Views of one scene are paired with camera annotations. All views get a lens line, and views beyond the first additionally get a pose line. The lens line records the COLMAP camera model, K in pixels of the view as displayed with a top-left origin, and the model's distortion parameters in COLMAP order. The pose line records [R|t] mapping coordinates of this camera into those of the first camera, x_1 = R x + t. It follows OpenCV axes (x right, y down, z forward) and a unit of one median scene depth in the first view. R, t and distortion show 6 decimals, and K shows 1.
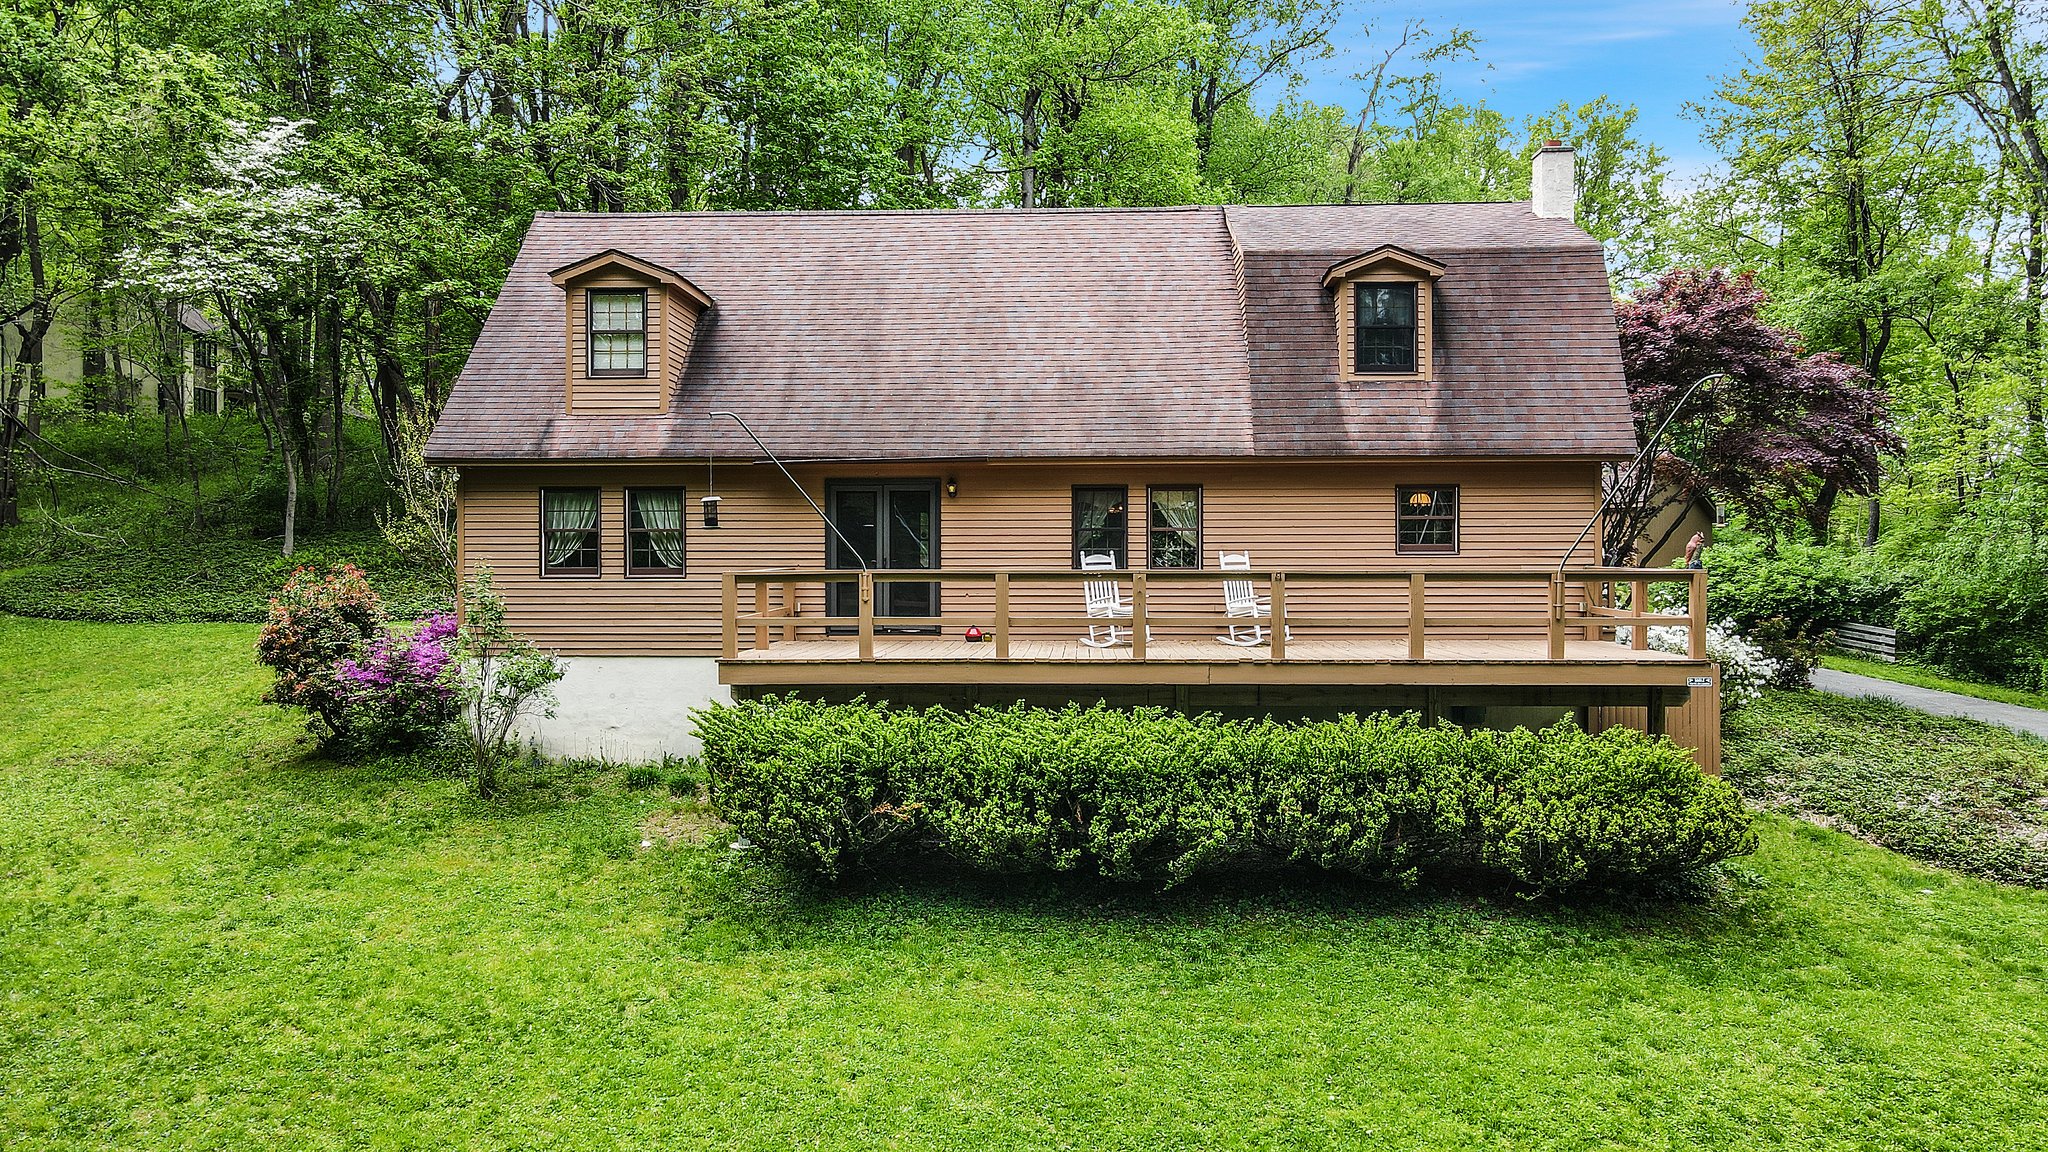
lens RADIAL K [[1509.9, 0, 1024.0], [0, 1509.9, 576.0], [0, 0, 1]] dist [0.003255, 0.009291]
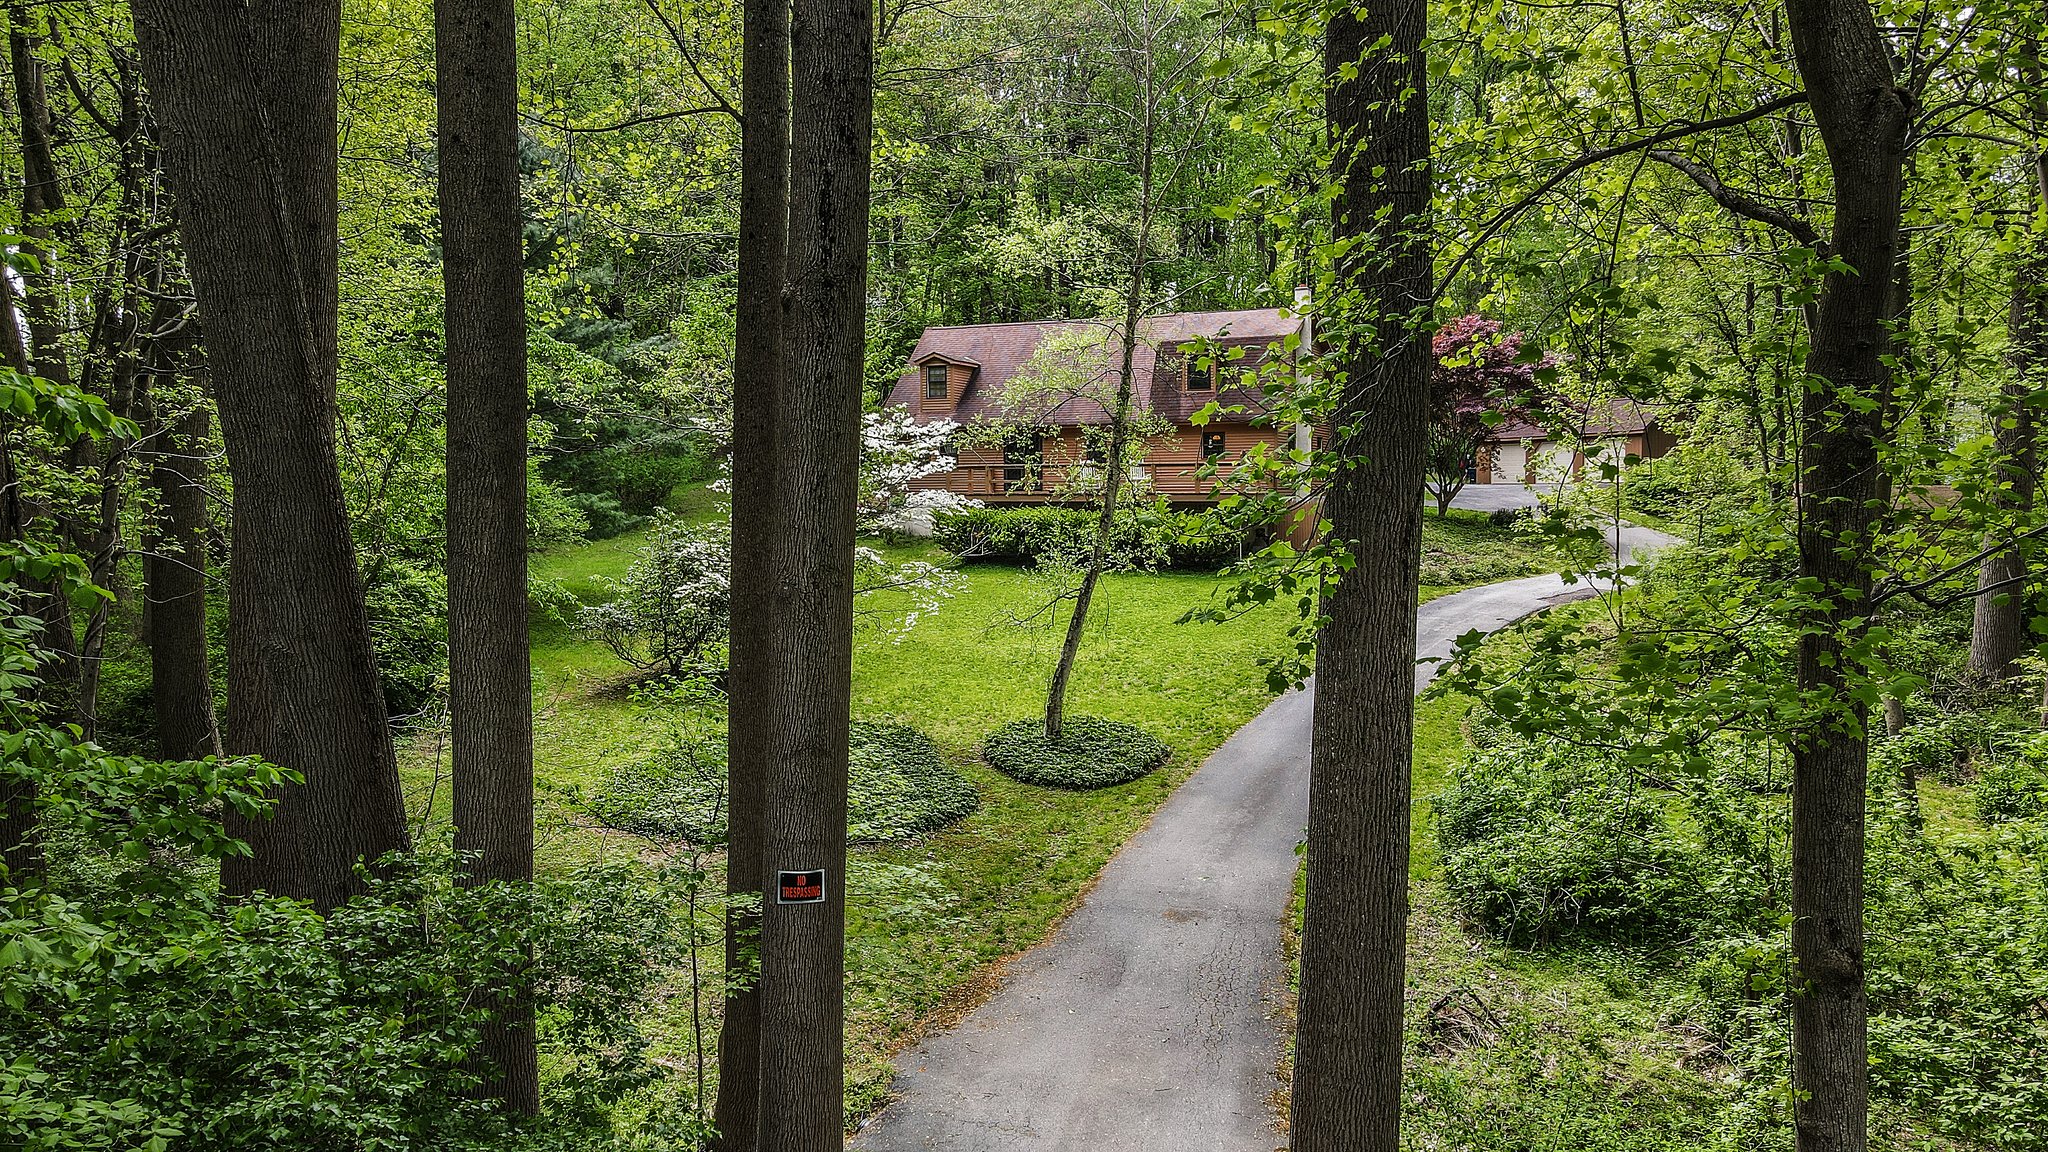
lens RADIAL K [[1509.9, 0, 1024.0], [0, 1509.9, 576.0], [0, 0, 1]] dist [0.003255, 0.009291]
pose [[0.921363, 0.018962, -0.388241, 0.973795], [-0.002228, 0.999051, 0.043508, 0.073410], [0.388698, -0.039221, 0.920530, -1.515289]]
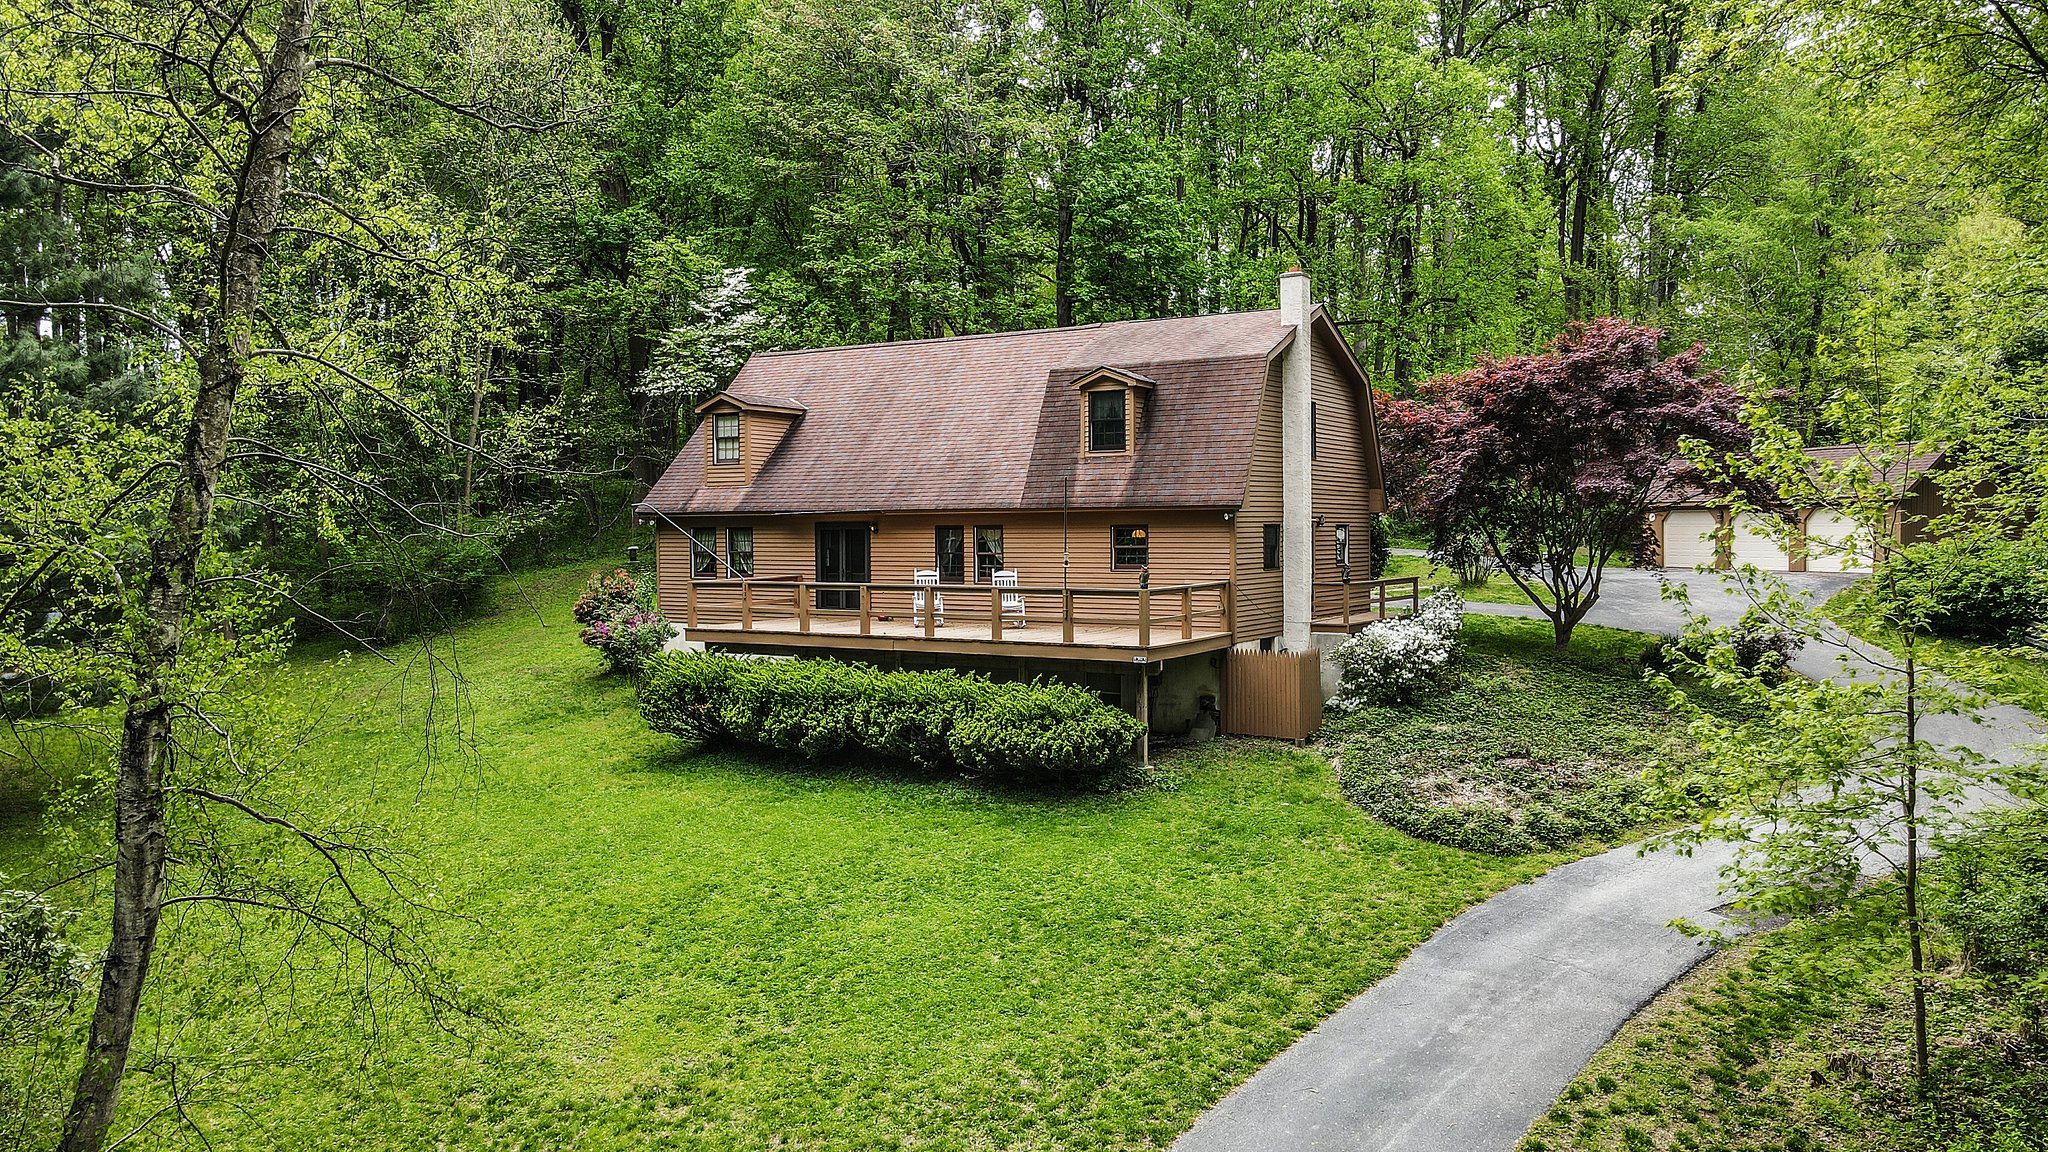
lens RADIAL K [[1509.9, 0, 1024.0], [0, 1509.9, 576.0], [0, 0, 1]] dist [0.003255, 0.009291]
pose [[0.868906, 0.011968, -0.494833, 0.912382], [-0.000377, 0.999723, 0.023517, -0.044706], [0.494977, -0.020247, 0.868670, -0.353542]]
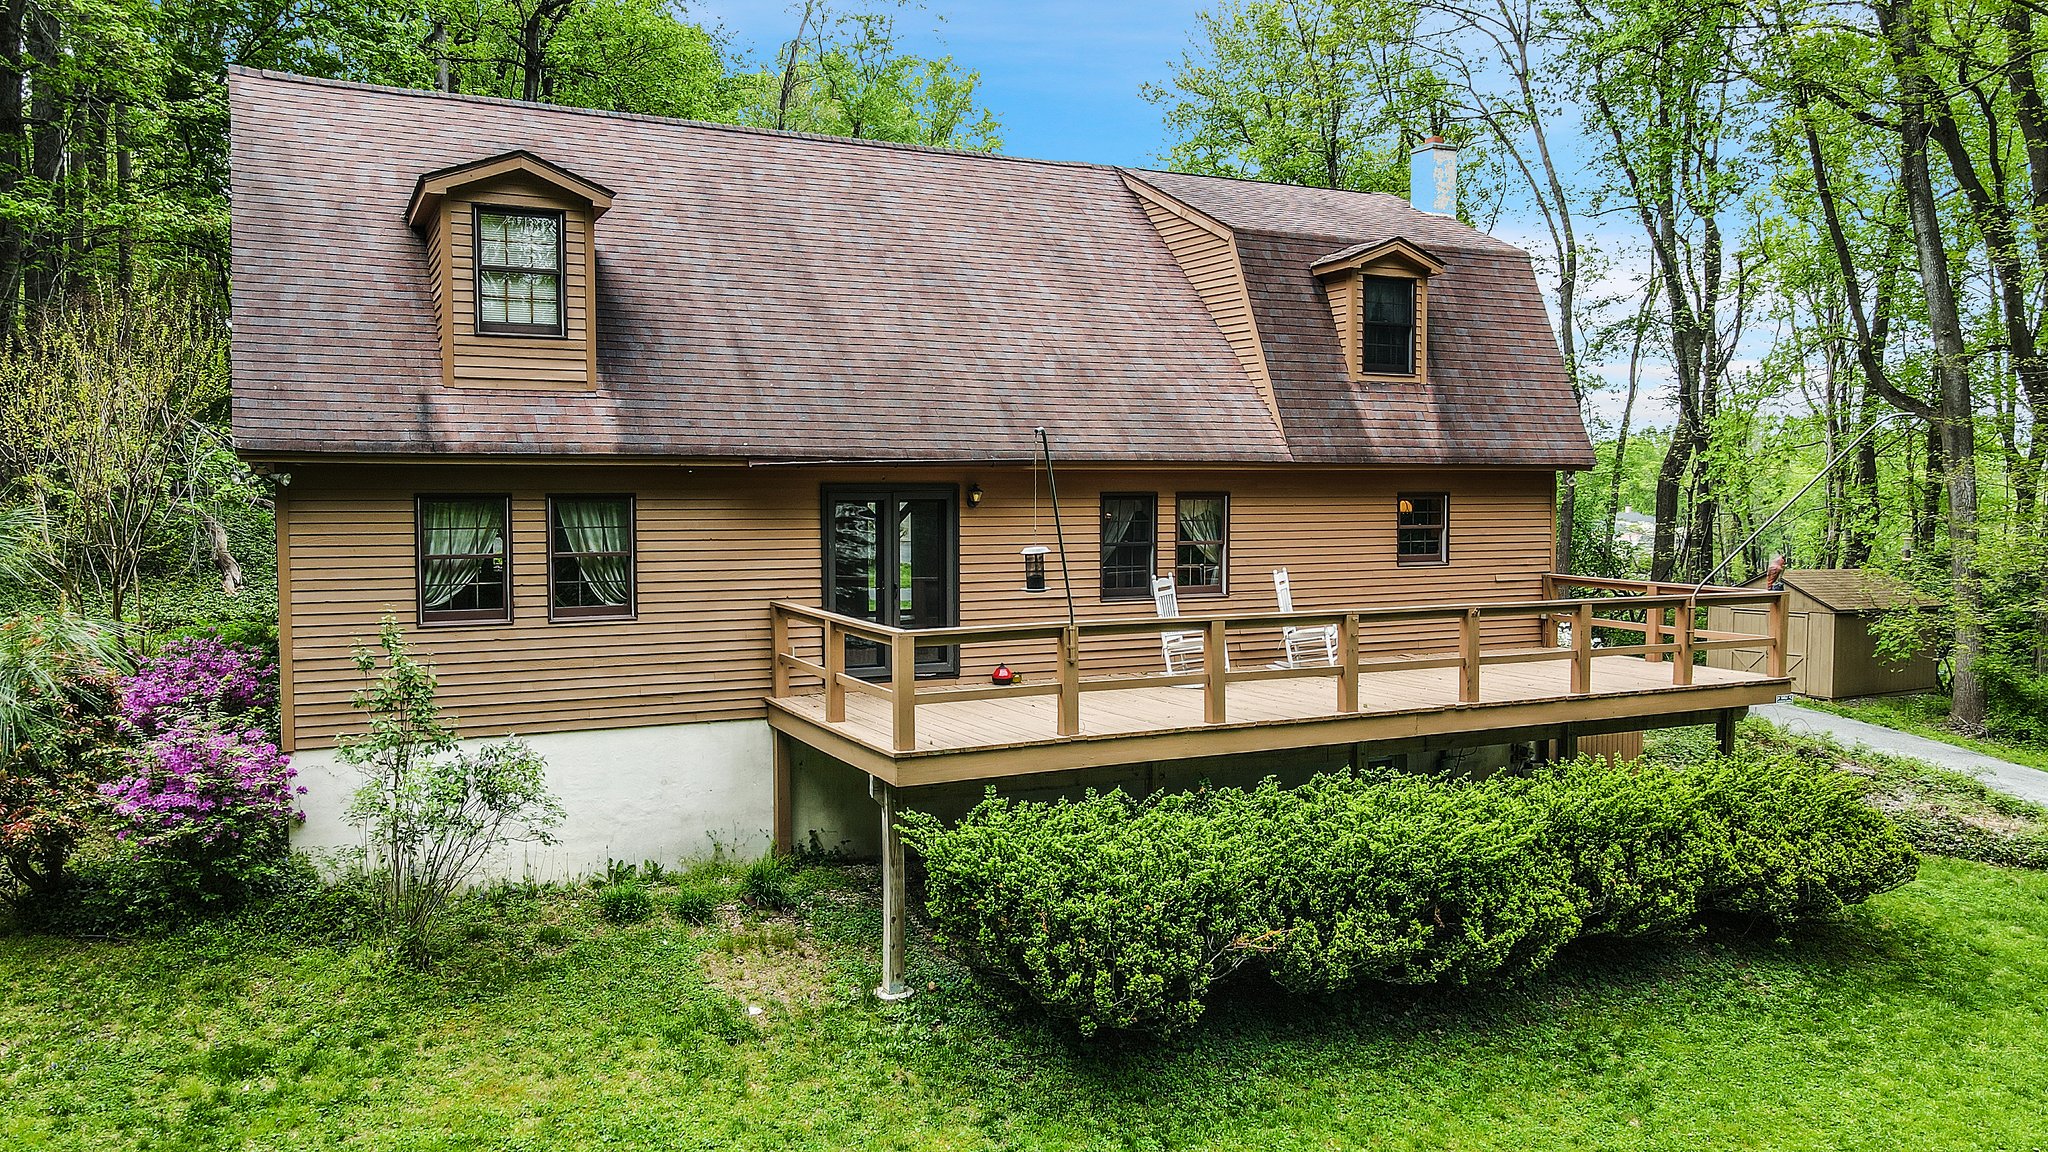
lens RADIAL K [[1509.9, 0, 1024.0], [0, 1509.9, 576.0], [0, 0, 1]] dist [0.003255, 0.009291]
pose [[0.877391, -0.026423, 0.479048, -0.412516], [0.005090, 0.998939, 0.045778, -0.052574], [-0.479749, -0.037727, 0.876594, 0.277949]]
